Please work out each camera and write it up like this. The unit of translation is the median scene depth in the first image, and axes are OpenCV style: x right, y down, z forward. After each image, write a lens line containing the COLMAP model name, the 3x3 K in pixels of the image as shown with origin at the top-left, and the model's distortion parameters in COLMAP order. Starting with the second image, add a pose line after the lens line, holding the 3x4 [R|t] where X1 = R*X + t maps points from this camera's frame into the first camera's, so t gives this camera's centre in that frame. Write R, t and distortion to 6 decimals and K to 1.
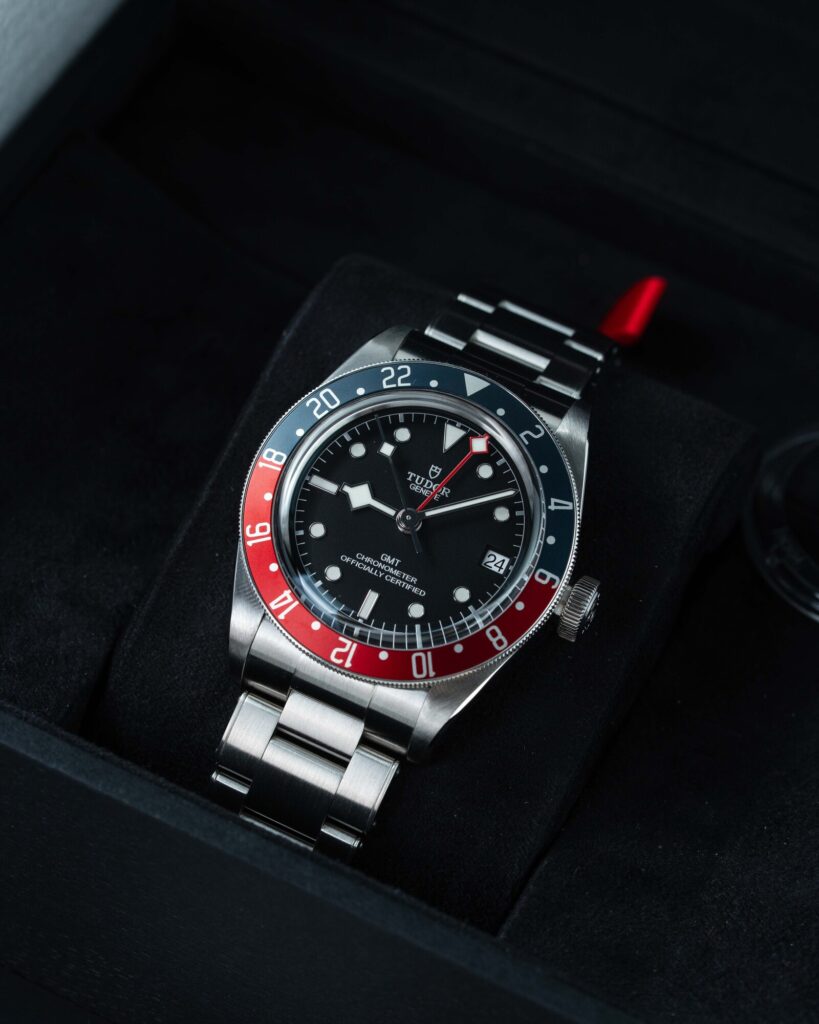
lens RADIAL K [[4466.5, 0, 407.4], [0, 4466.5, 512.7], [0, 0, 1]] dist [-0.063345, 0.000000]
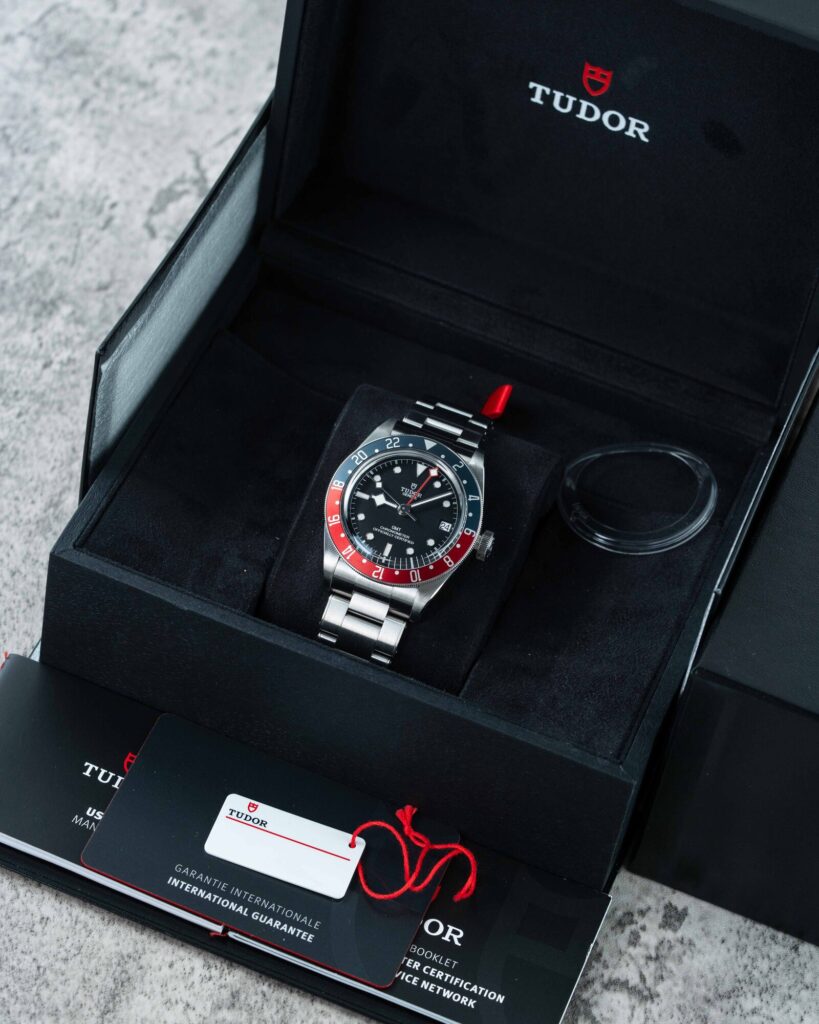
lens RADIAL K [[4466.5, 0, 409.7], [0, 4466.5, 511.7], [0, 0, 1]] dist [-0.063345, 0.000000]
pose [[0.996952, -0.062404, 0.046822, -0.097101], [0.062452, 0.998048, 0.000452, 0.001923], [-0.046758, 0.002474, 0.998903, -1.142232]]
